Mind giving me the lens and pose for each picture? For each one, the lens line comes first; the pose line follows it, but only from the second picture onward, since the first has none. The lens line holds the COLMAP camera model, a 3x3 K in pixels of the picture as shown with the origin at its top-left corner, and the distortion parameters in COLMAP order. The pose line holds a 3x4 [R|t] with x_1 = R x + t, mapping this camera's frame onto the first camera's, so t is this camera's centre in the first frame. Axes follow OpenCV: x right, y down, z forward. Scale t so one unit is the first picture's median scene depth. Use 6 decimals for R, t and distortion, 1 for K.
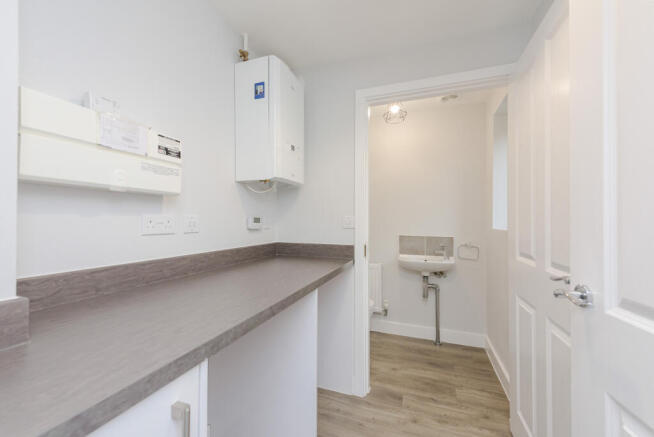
lens RADIAL K [[264.0, 0, 325.4], [0, 264.0, 218.6], [0, 0, 1]] dist [0.015939, -0.002883]
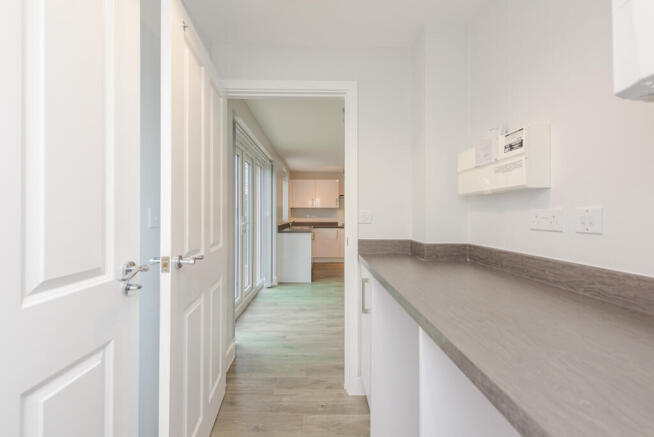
lens RADIAL K [[264.0, 0, 326.4], [0, 264.0, 216.4], [0, 0, 1]] dist [0.015939, -0.002883]
pose [[-0.923942, -0.004380, -0.382509, 0.436277], [-0.002305, 0.999980, -0.005883, 0.019017], [0.382527, -0.004553, -0.923933, 1.637209]]
